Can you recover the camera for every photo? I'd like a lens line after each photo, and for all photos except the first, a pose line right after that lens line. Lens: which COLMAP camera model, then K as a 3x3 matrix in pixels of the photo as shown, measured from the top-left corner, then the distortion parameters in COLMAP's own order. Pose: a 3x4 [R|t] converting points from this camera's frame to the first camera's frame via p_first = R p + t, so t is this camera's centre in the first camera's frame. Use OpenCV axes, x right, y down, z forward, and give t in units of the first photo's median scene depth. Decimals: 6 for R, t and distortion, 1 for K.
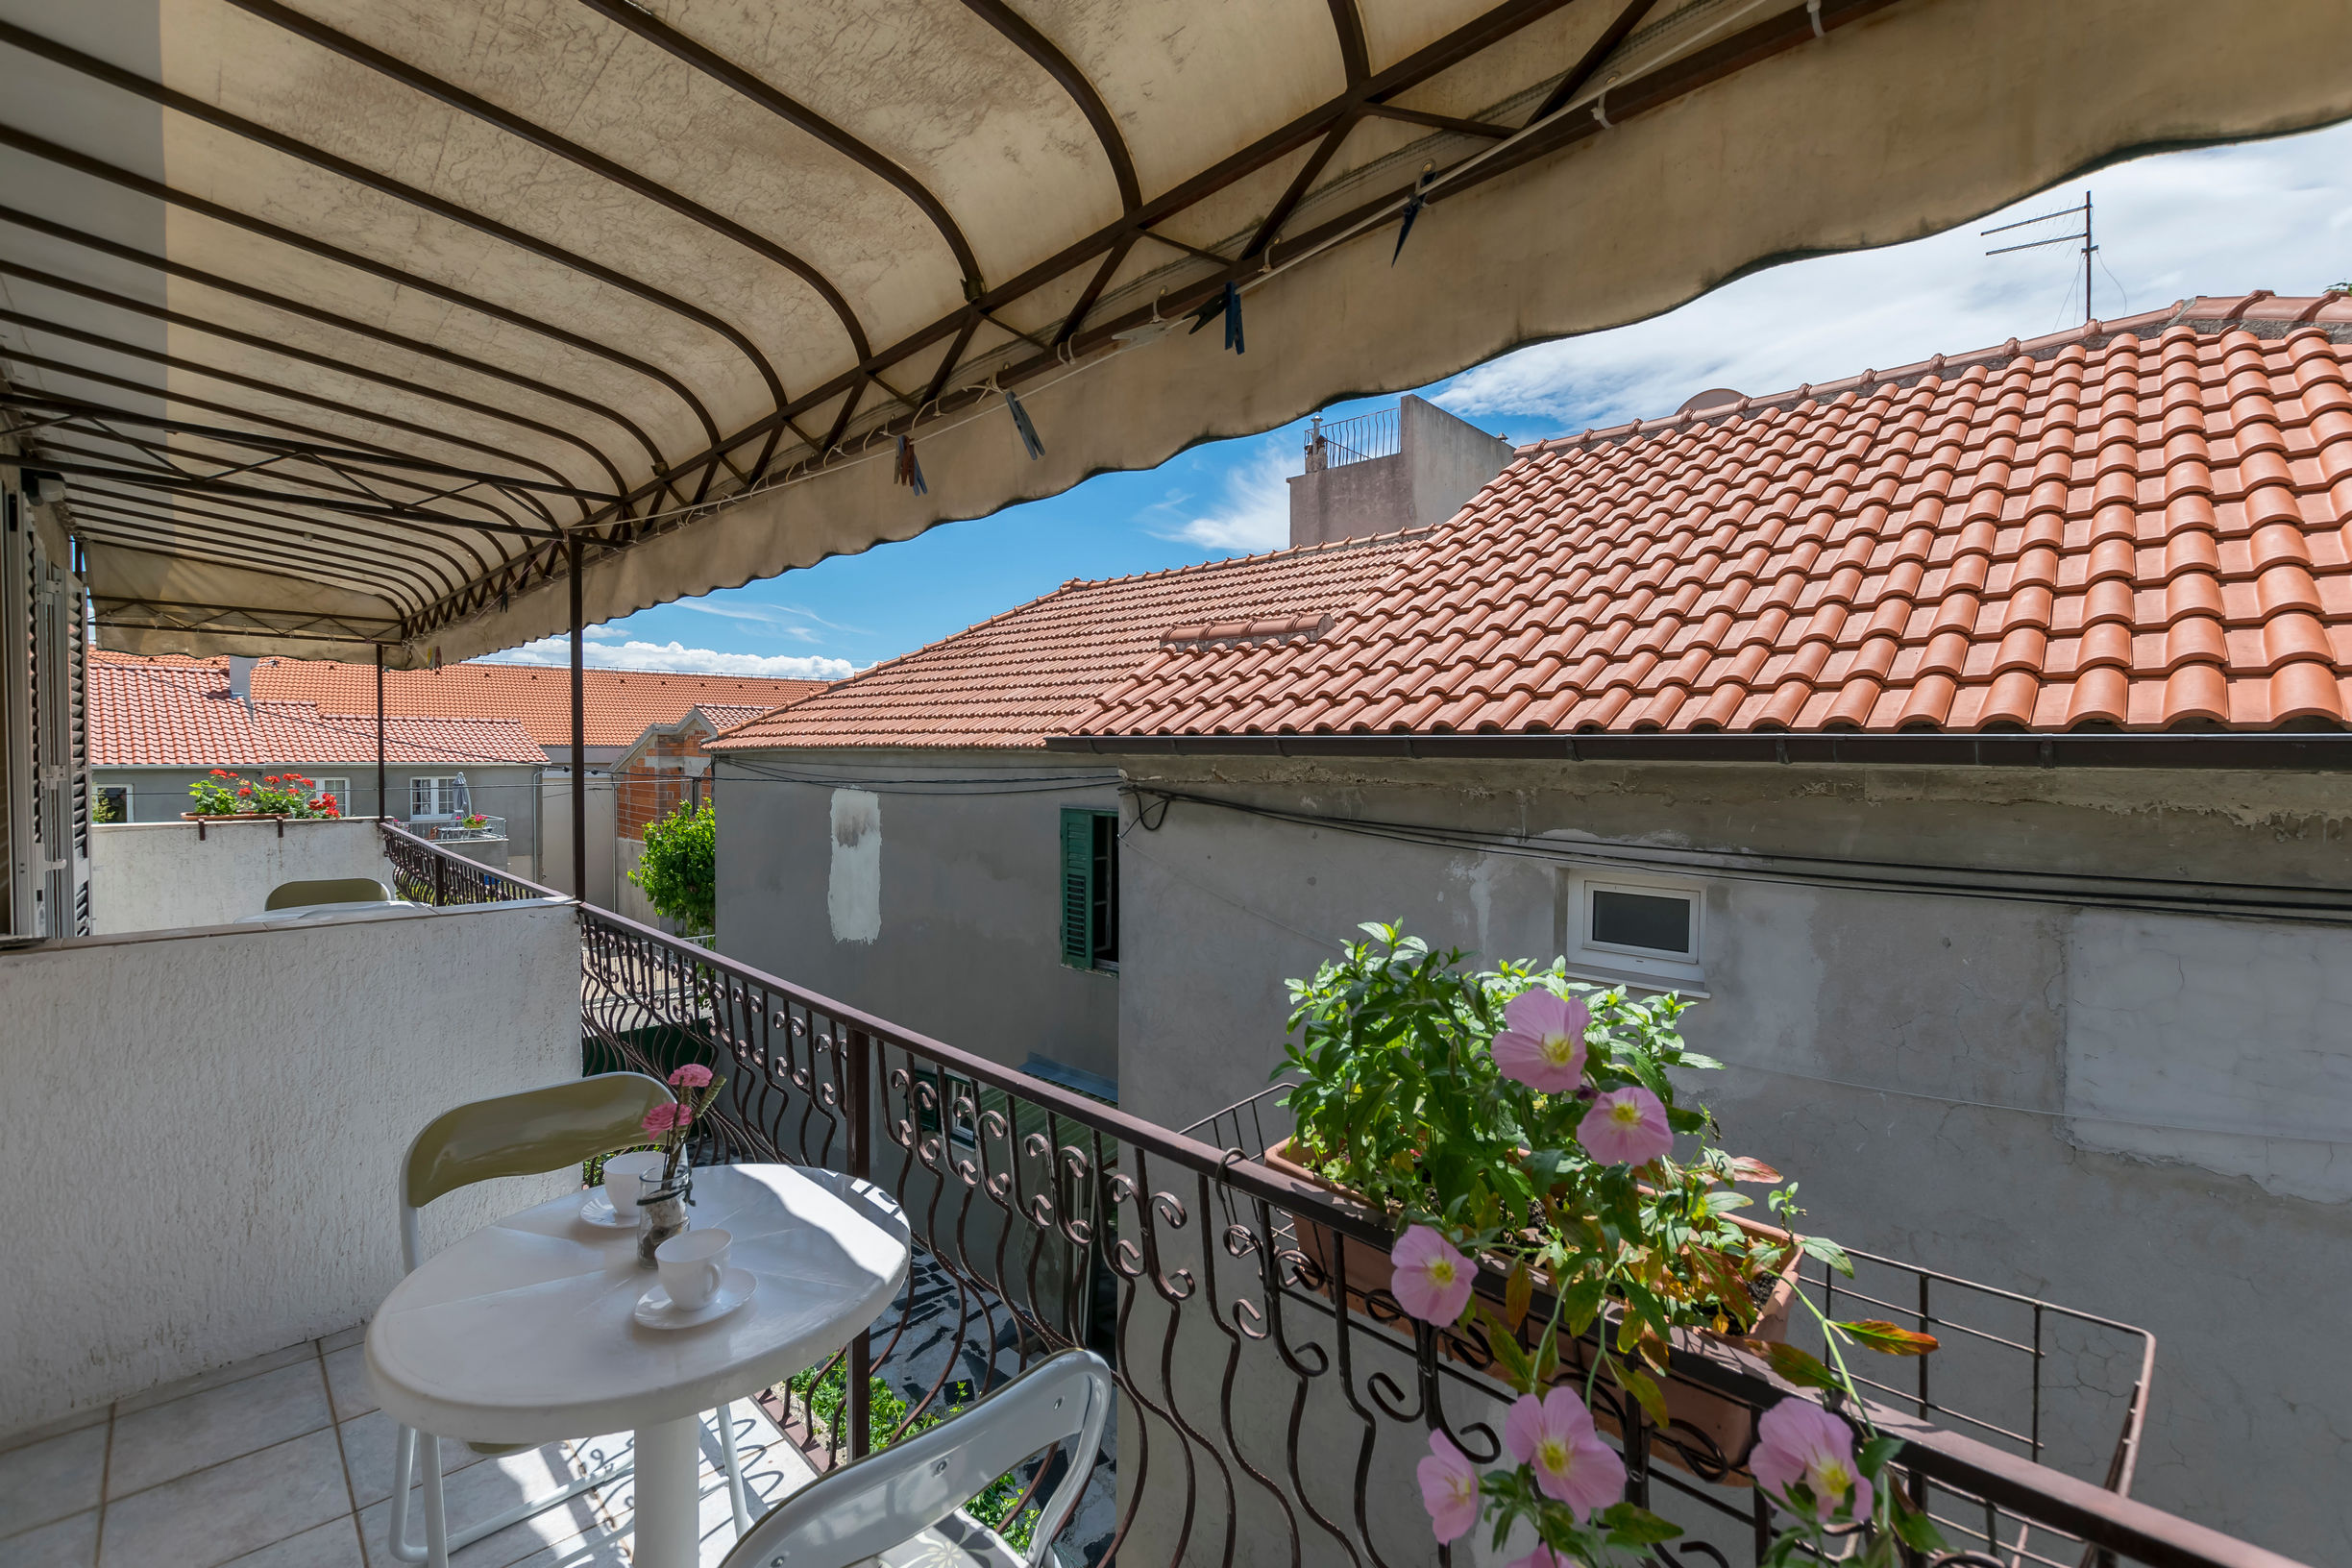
lens RADIAL K [[1003.1, 0, 1142.8], [0, 1003.1, 783.4], [0, 0, 1]] dist [-0.001903, -0.000379]
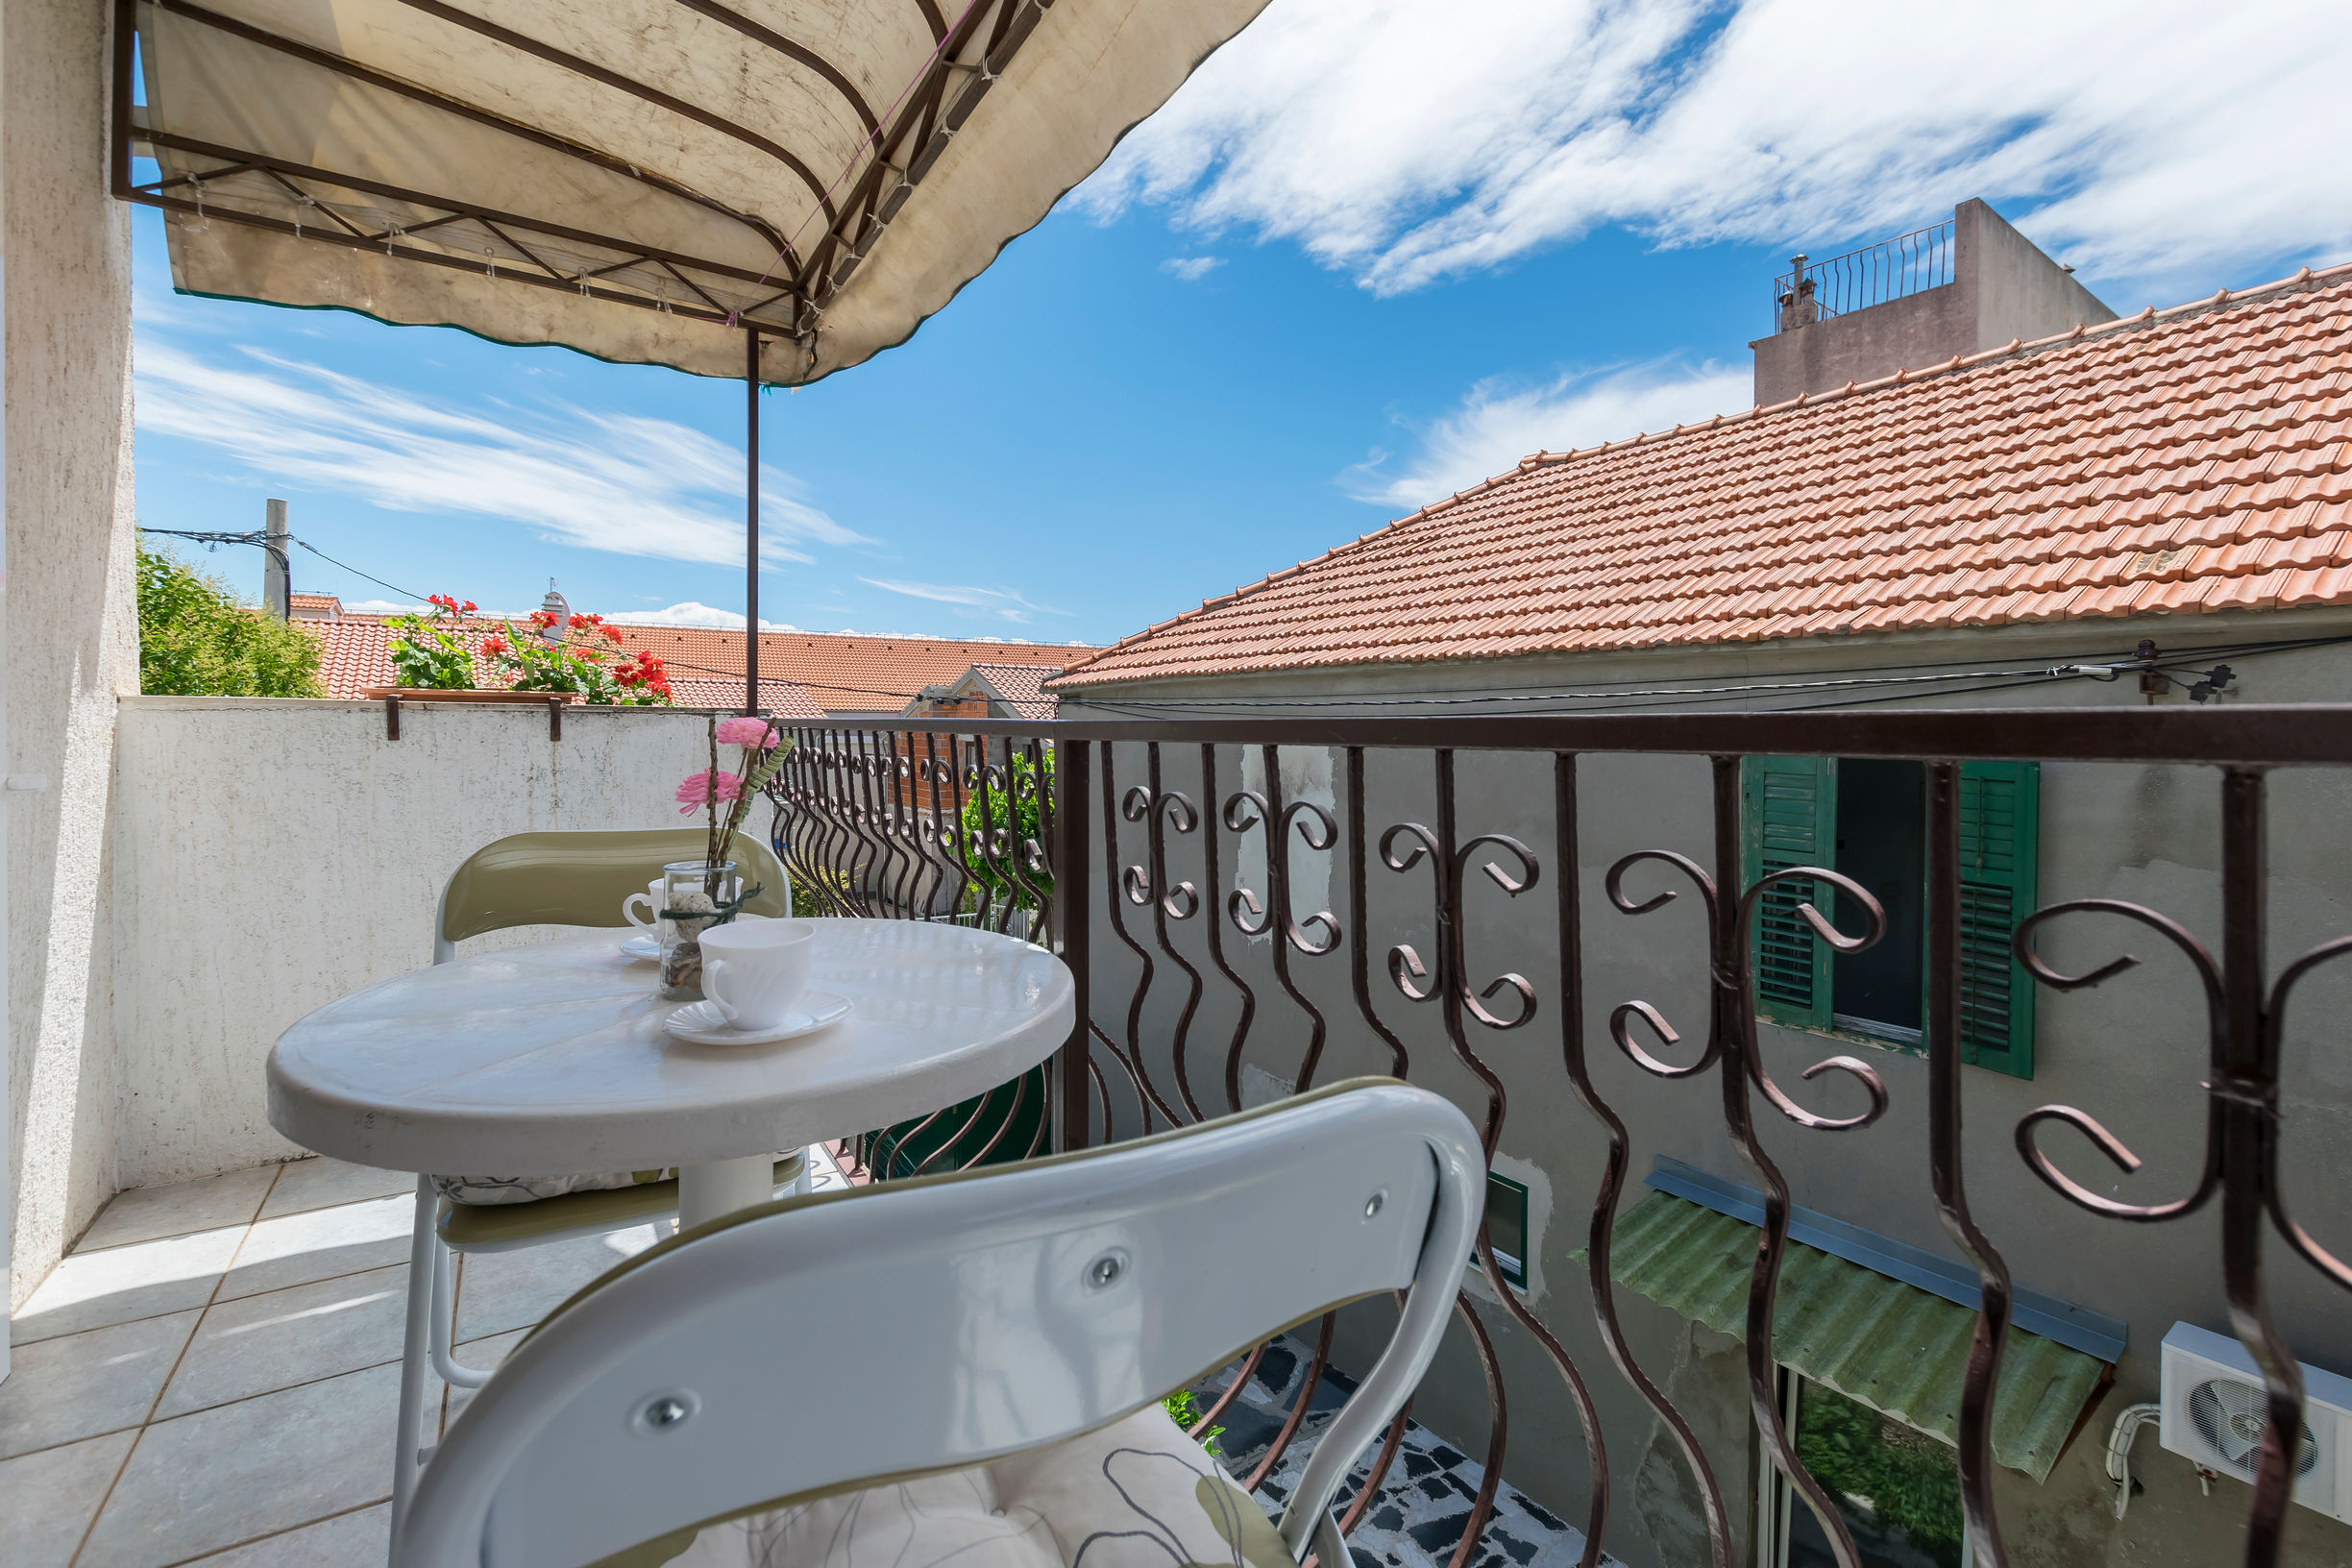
lens RADIAL K [[1019.7, 0, 1179.3], [0, 1019.7, 747.5], [0, 0, 1]] dist [0.003246, -0.001142]
pose [[0.984075, 0.005570, -0.177668, -0.286661], [-0.008333, 0.999856, -0.014807, 0.034779], [0.177560, 0.016051, 0.983979, 0.340634]]
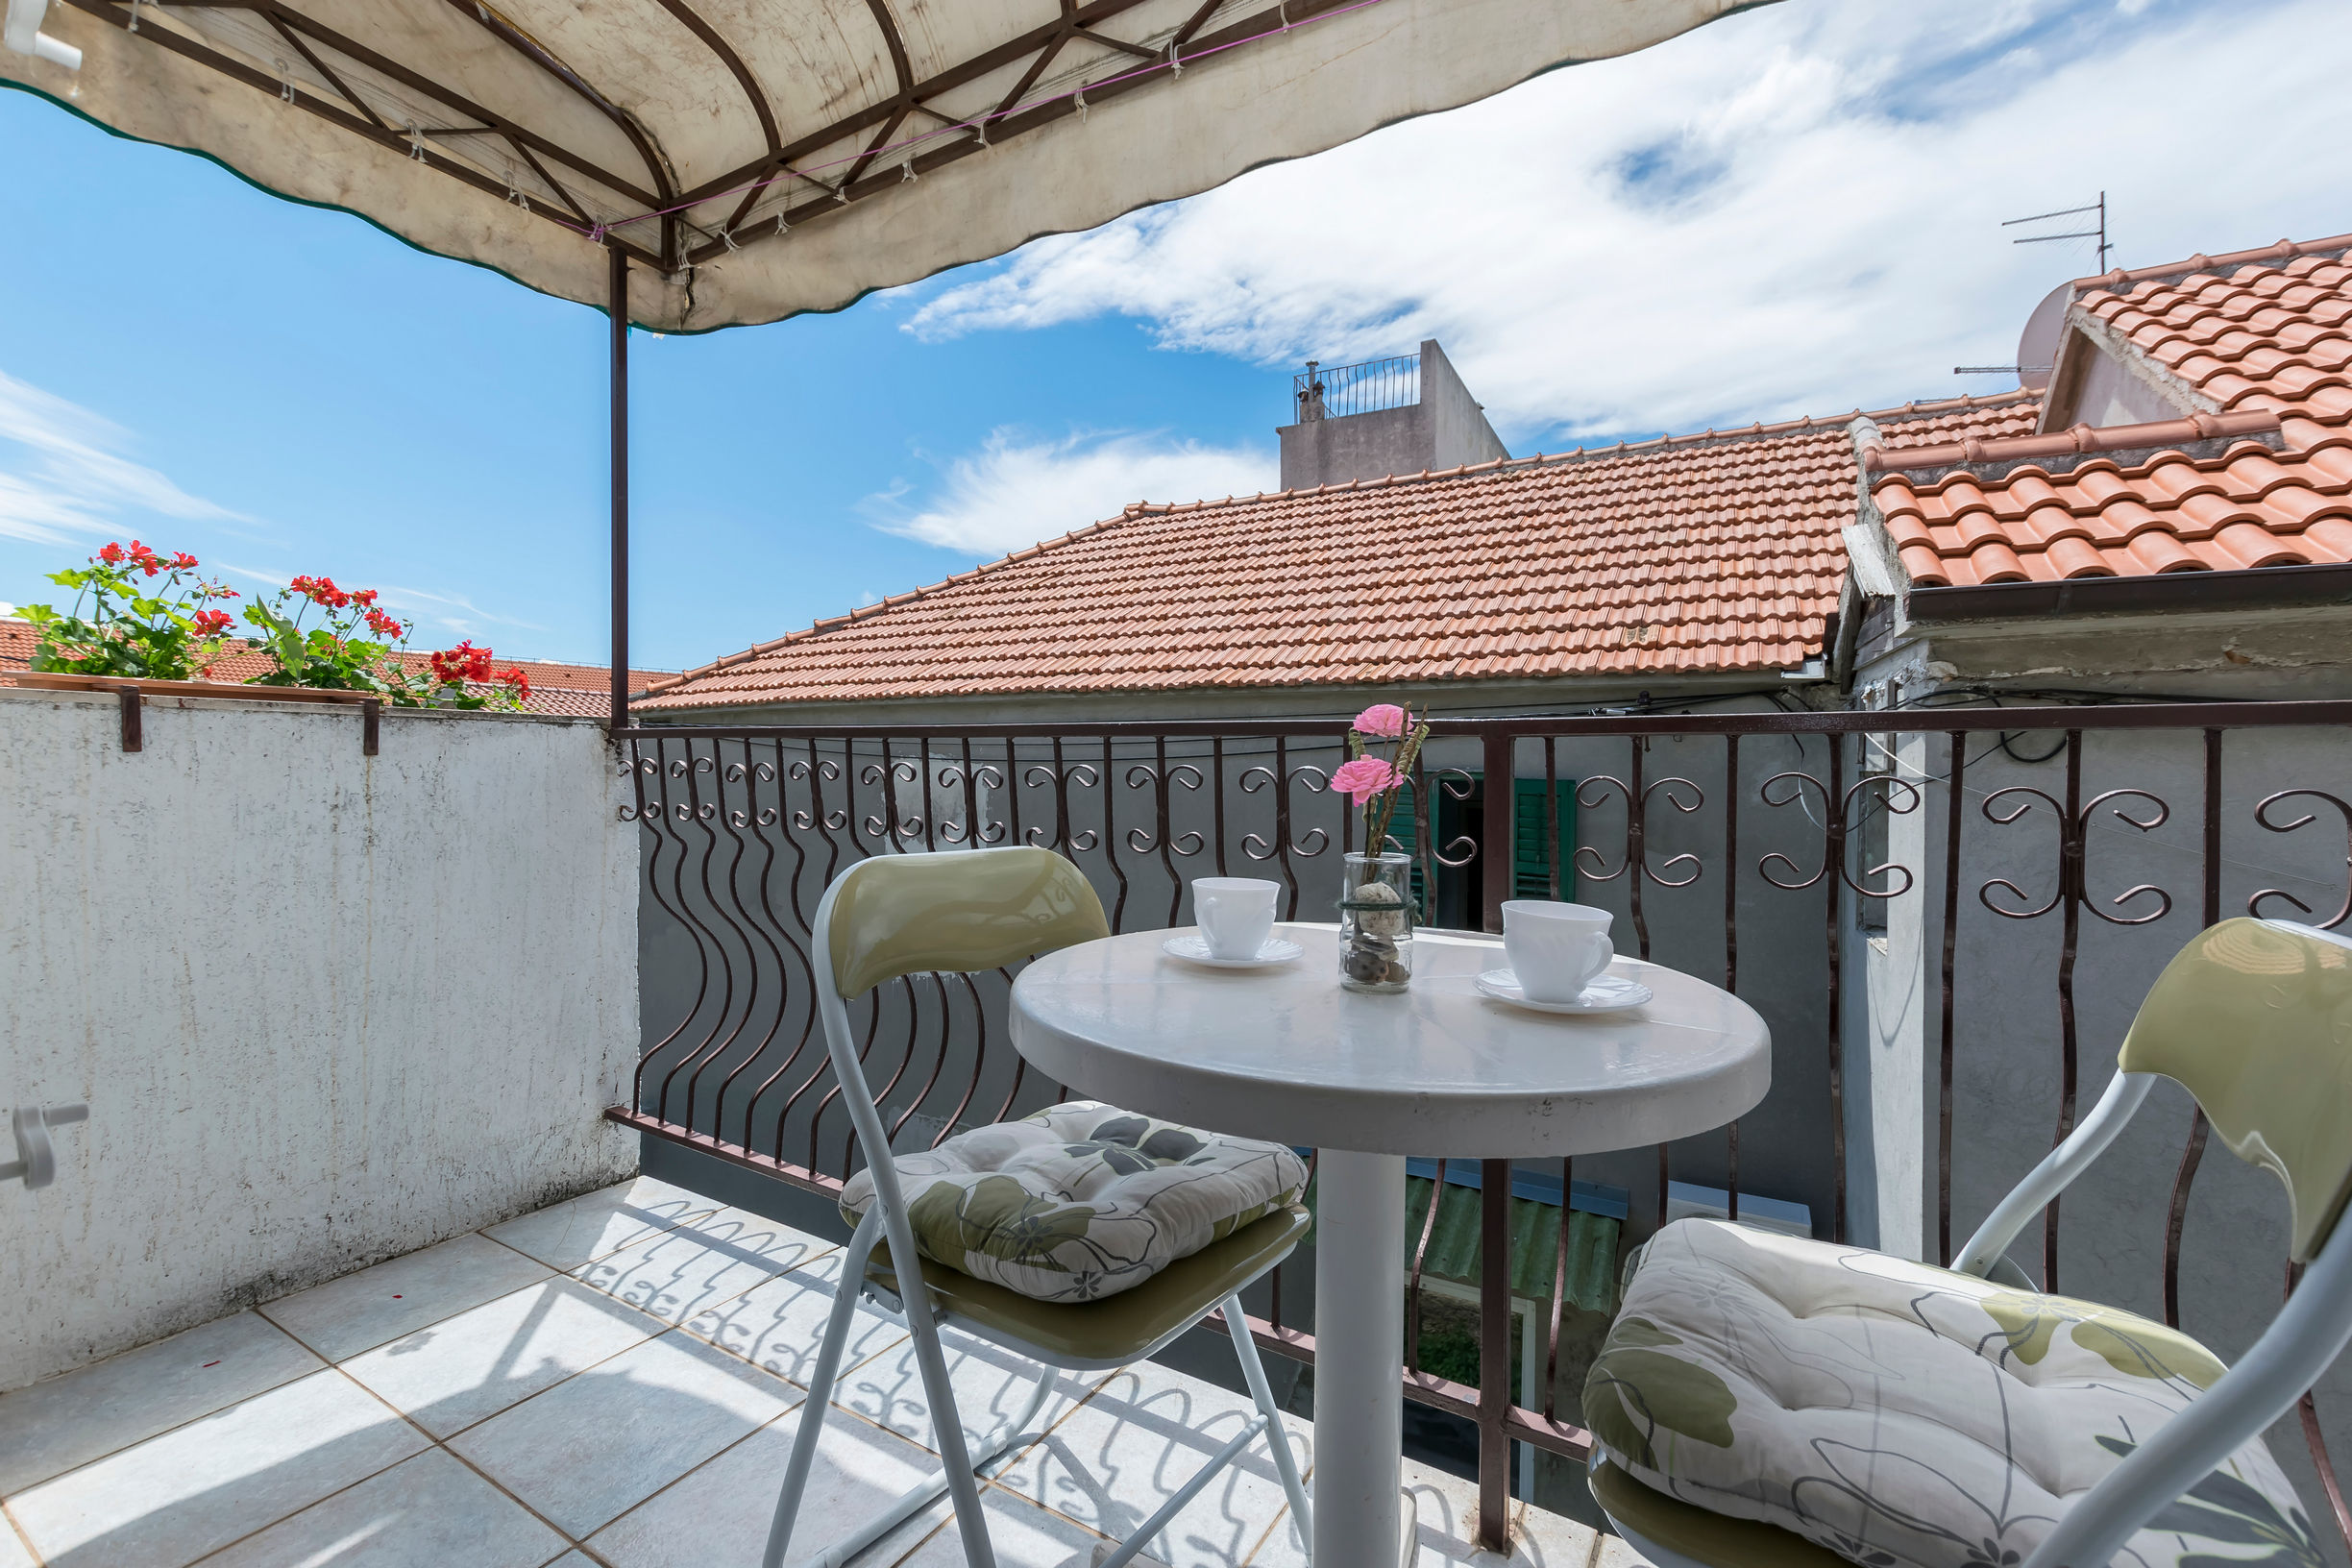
lens RADIAL K [[1021.8, 0, 1176.0], [0, 1021.8, 784.0], [0, 0, 1]] dist [-0.001629, -0.000596]
pose [[0.959817, -0.004393, 0.280592, -0.397097], [0.008397, 0.999879, -0.013071, 0.039704], [-0.280501, 0.014902, 0.959738, 0.342853]]
